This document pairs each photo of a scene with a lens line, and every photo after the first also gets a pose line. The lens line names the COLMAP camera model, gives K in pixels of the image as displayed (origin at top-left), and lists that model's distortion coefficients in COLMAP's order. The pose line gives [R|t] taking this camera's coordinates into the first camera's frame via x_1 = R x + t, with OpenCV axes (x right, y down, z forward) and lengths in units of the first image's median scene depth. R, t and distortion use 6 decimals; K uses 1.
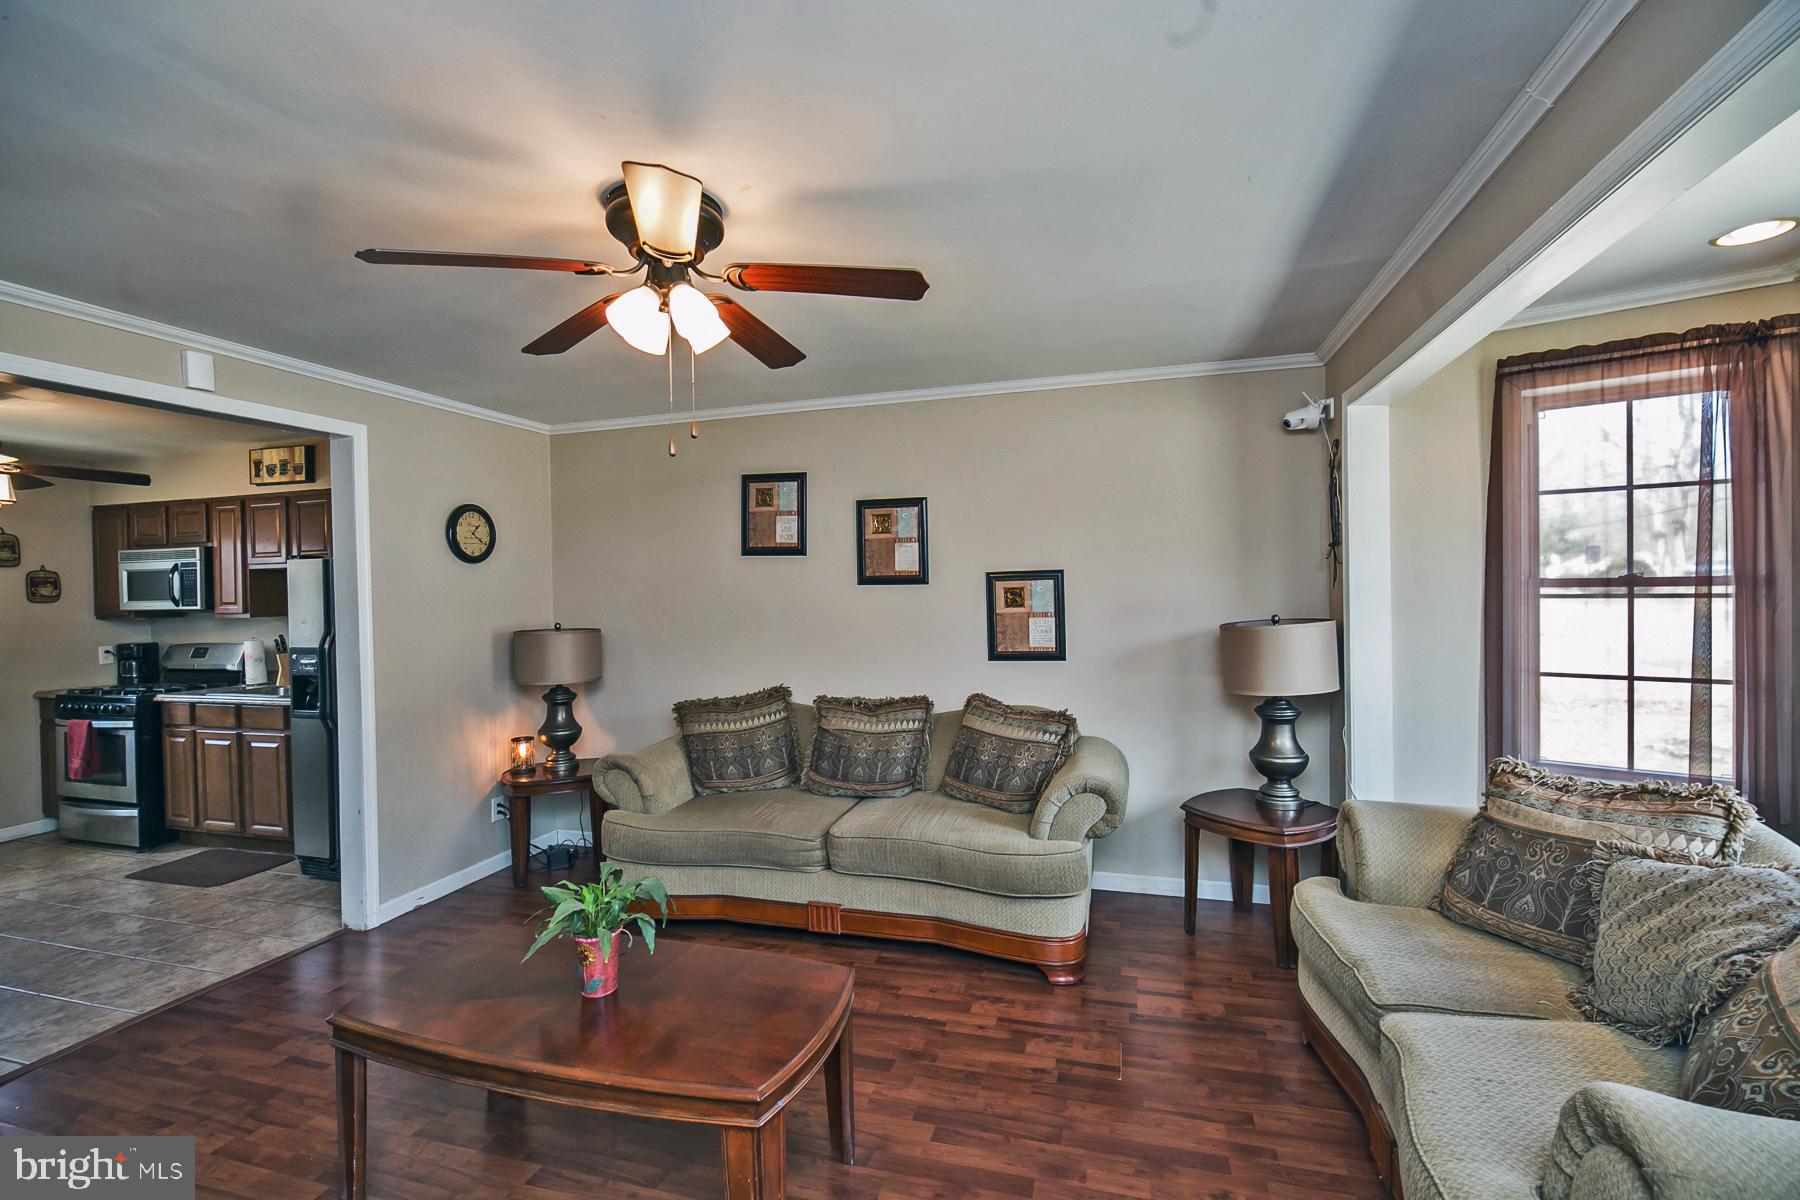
lens RADIAL K [[785.0, 0, 898.6], [0, 785.0, 598.3], [0, 0, 1]] dist [-0.005998, -0.003308]
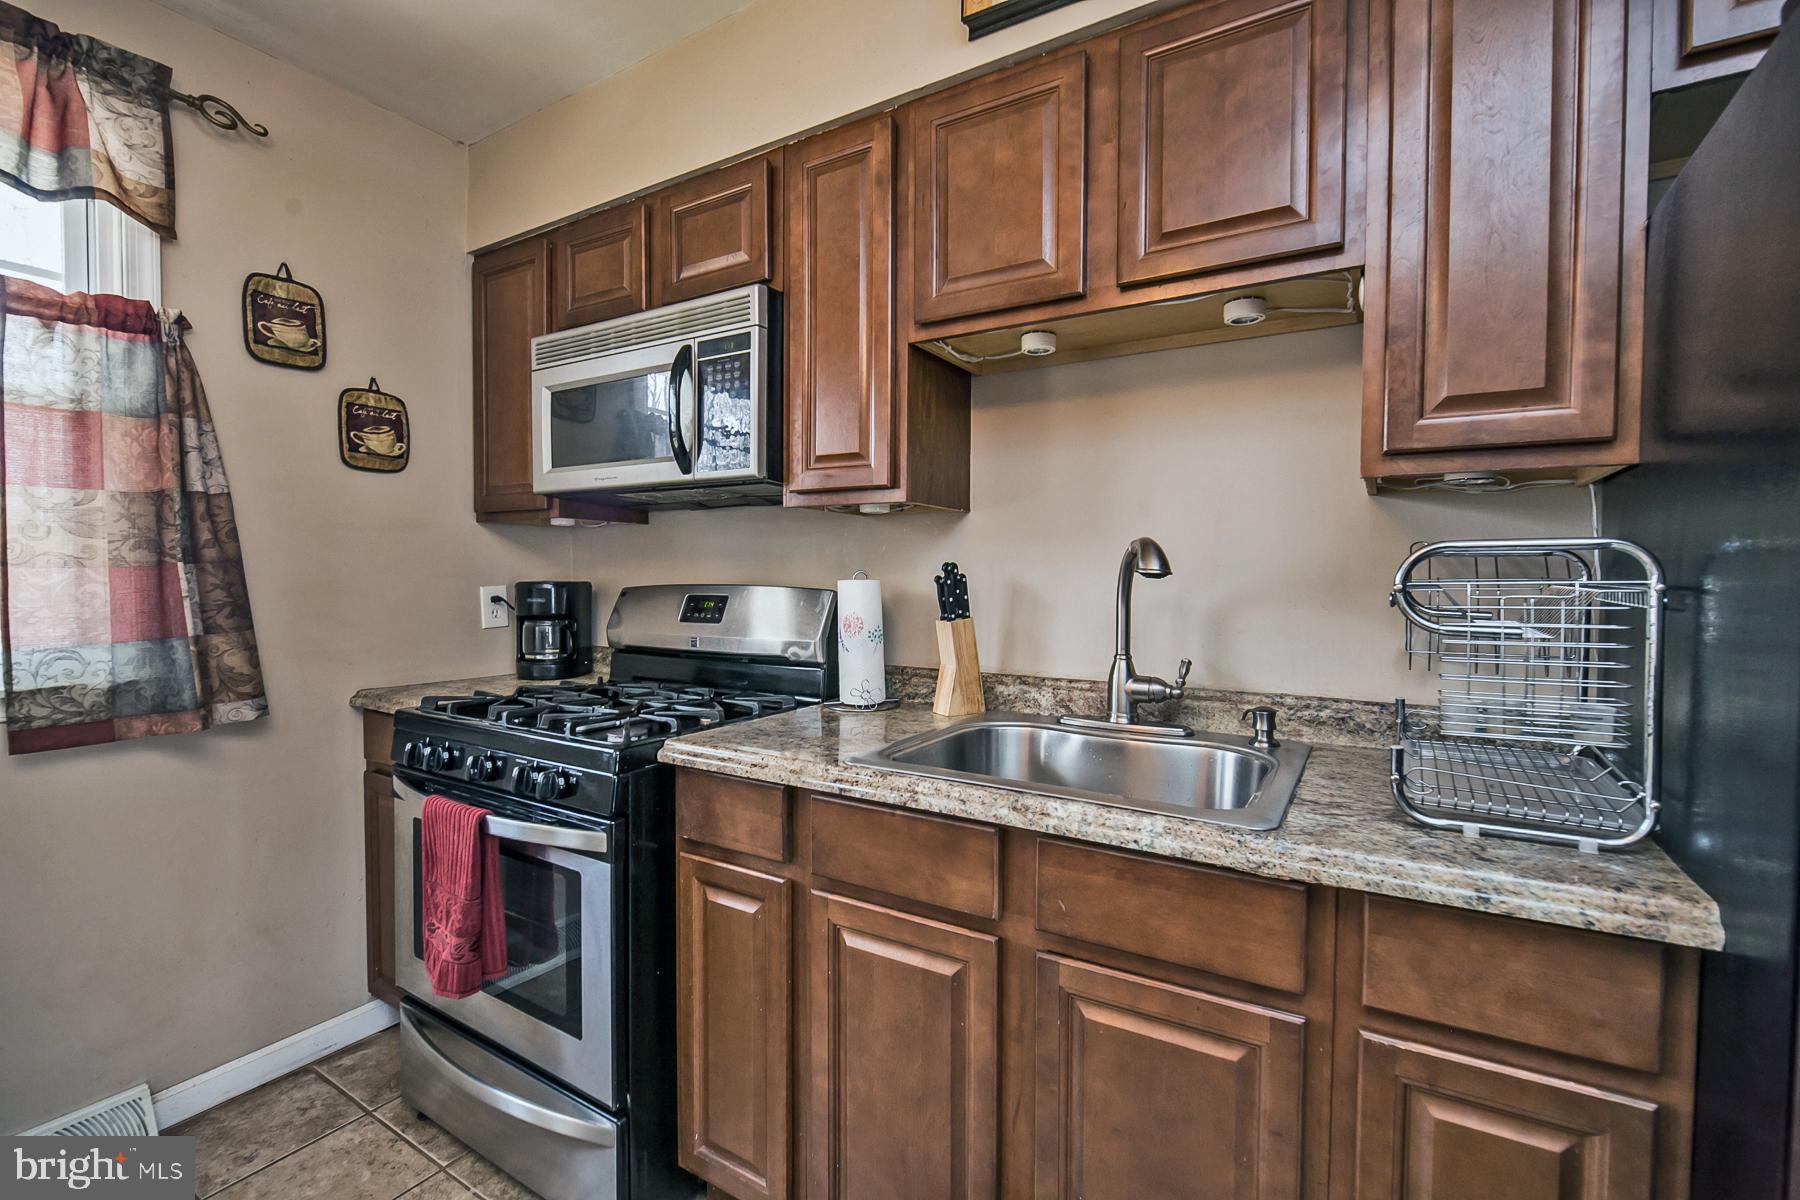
lens RADIAL K [[785.0, 0, 898.6], [0, 785.0, 598.3], [0, 0, 1]] dist [-0.005998, -0.003308]
pose [[0.964919, 0.032556, -0.260521, -0.748762], [-0.026341, 0.999280, 0.027311, 0.054893], [0.261222, -0.019490, 0.965082, 0.693589]]
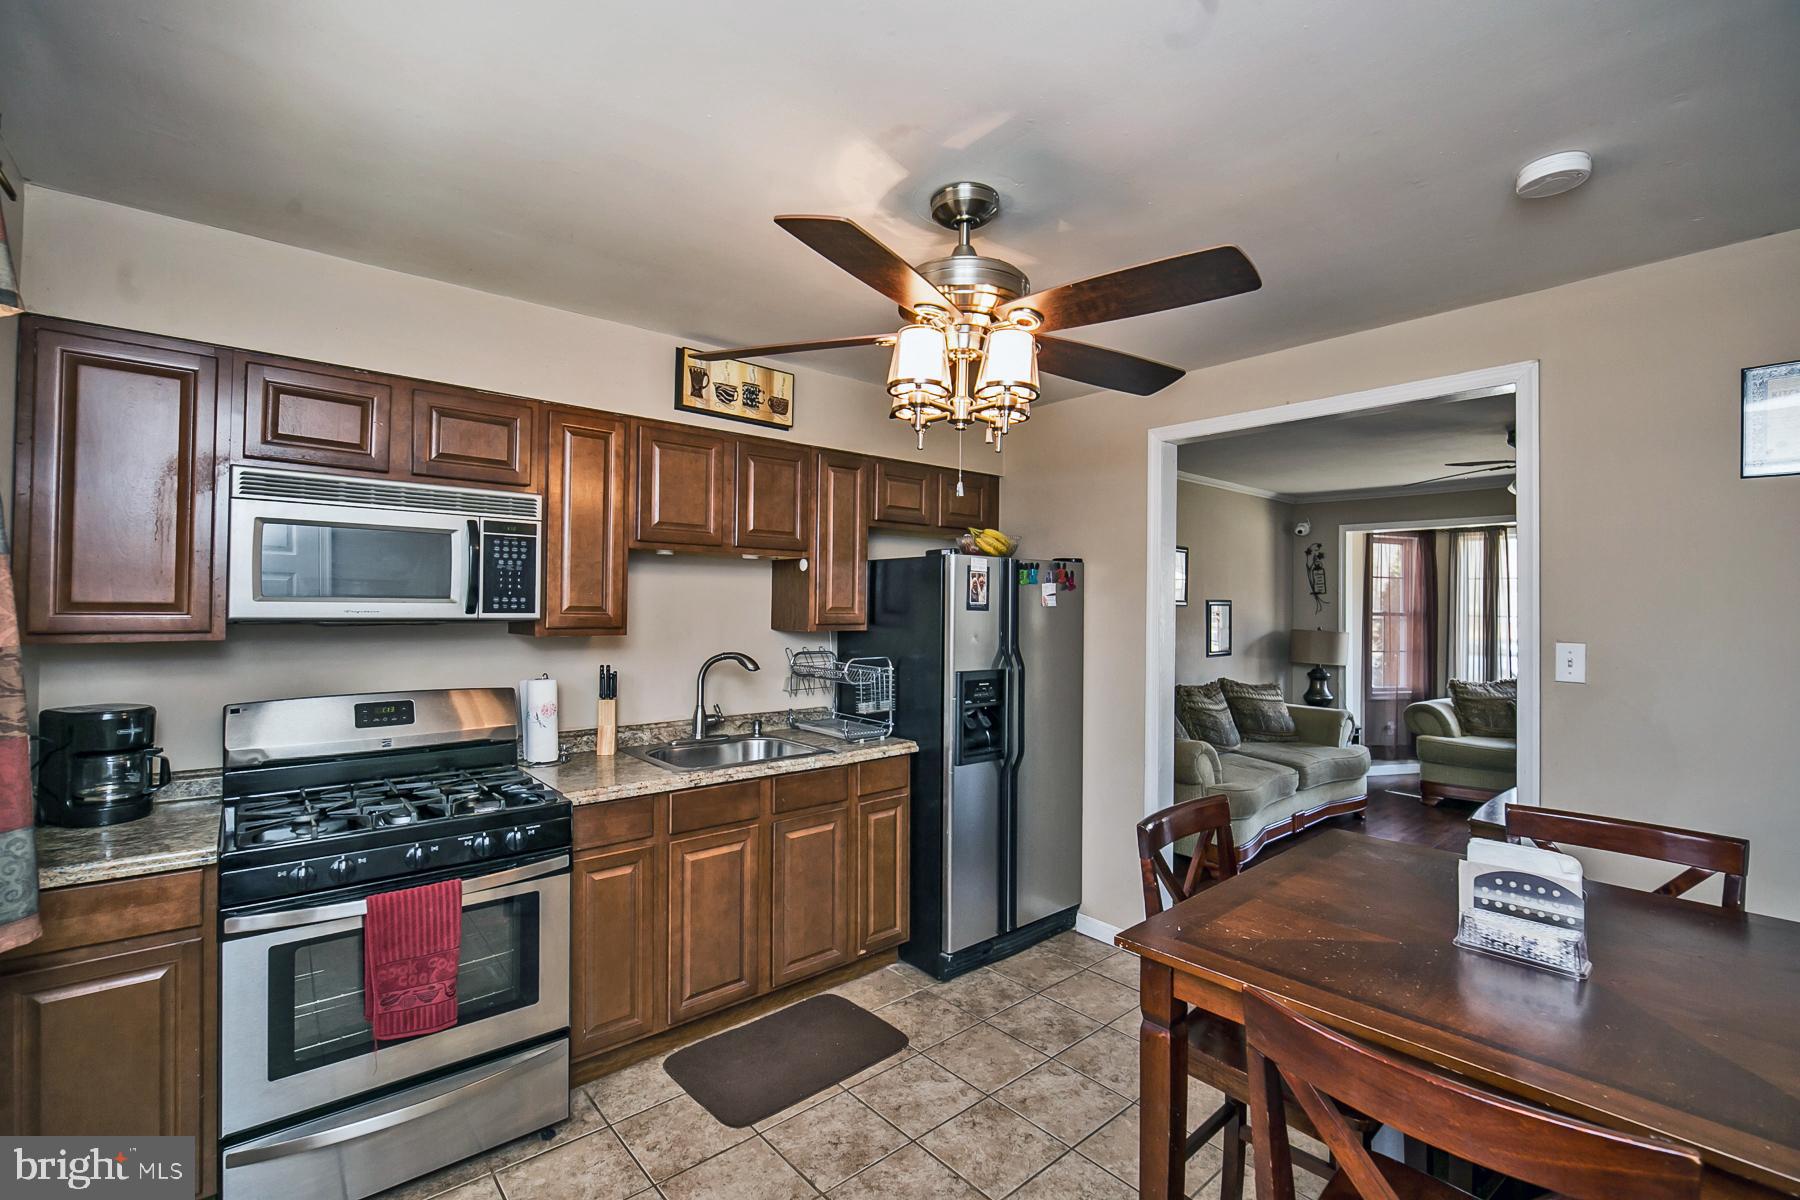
lens RADIAL K [[785.0, 0, 898.6], [0, 785.0, 598.3], [0, 0, 1]] dist [-0.005998, -0.003308]
pose [[0.544385, 0.032427, 0.838209, -1.192072], [-0.011876, 0.999450, -0.030952, 0.013602], [-0.838751, 0.006896, 0.544471, 0.529349]]
